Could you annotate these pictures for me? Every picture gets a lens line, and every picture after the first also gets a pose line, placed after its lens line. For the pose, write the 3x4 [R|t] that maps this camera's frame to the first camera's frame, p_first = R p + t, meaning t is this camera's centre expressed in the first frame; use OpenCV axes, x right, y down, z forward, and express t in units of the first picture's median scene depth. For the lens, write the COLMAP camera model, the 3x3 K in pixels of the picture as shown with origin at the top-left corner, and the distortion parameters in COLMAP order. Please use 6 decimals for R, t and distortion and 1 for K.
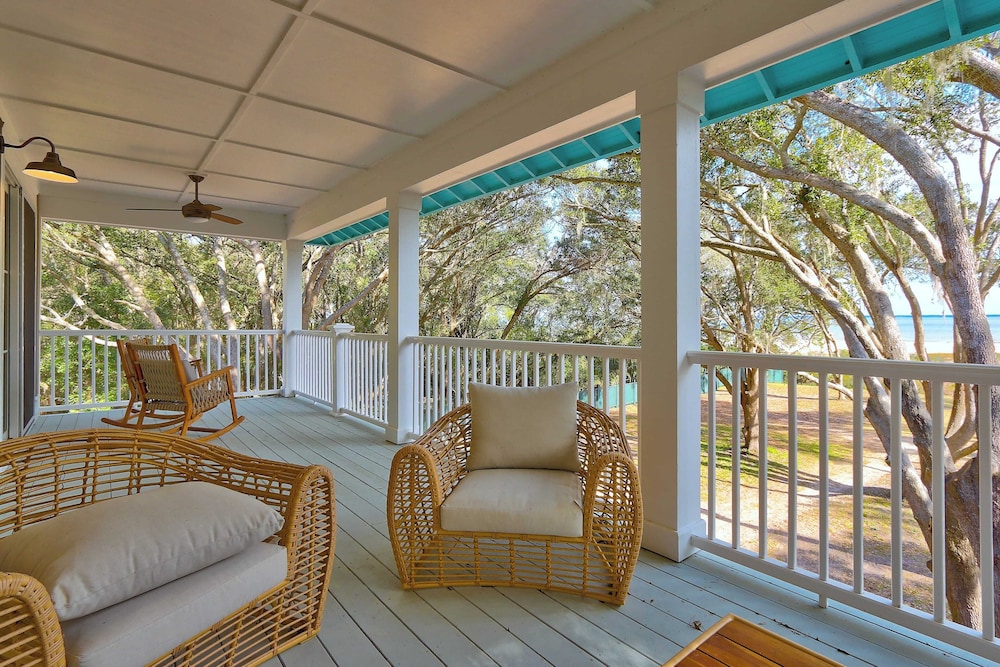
lens RADIAL K [[489.3, 0, 500.0], [0, 489.3, 333.5], [0, 0, 1]] dist [-0.003114, -0.000669]
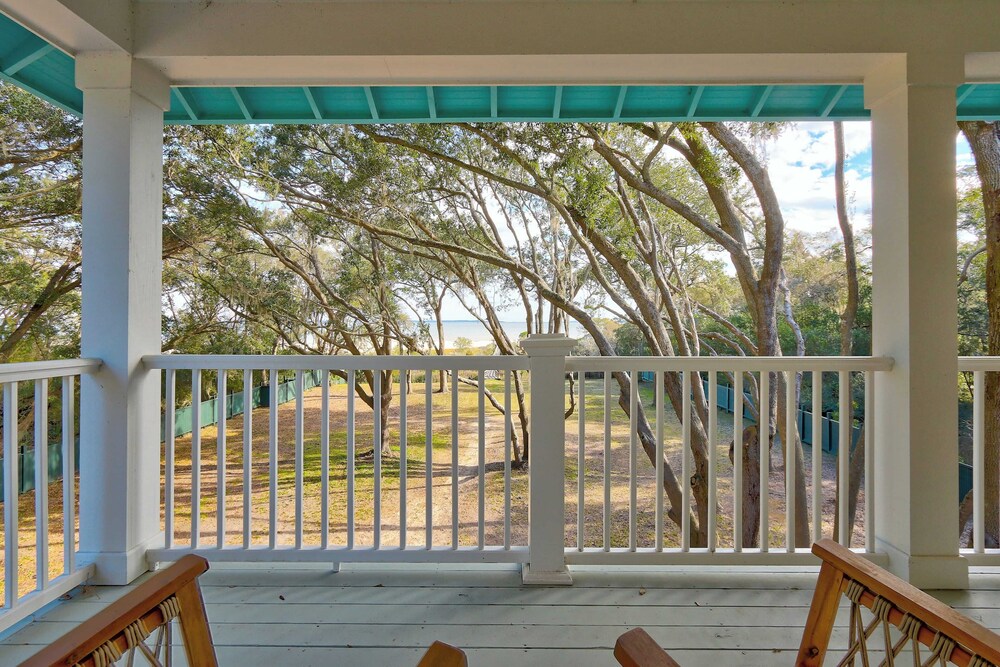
lens RADIAL K [[497.8, 0, 500.1], [0, 497.8, 322.1], [0, 0, 1]] dist [-0.090045, 0.044670]
pose [[0.632387, 0.006795, 0.774623, -0.382720], [0.018581, 0.999541, -0.023937, -0.010139], [-0.774430, 0.029530, 0.631970, 0.484567]]
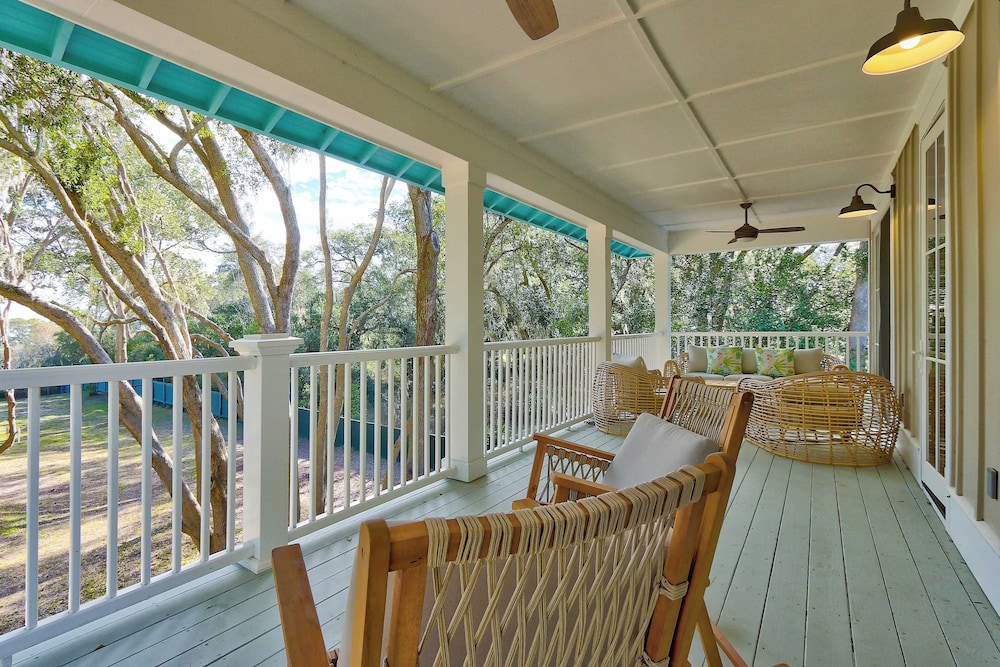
lens RADIAL K [[479.4, 0, 488.5], [0, 479.4, 322.9], [0, 0, 1]] dist [-0.000396, -0.000014]
pose [[-0.301528, 0.008396, 0.953420, -0.461087], [0.028860, 0.999583, 0.000325, -0.012244], [-0.953020, 0.027614, -0.301645, 0.586269]]
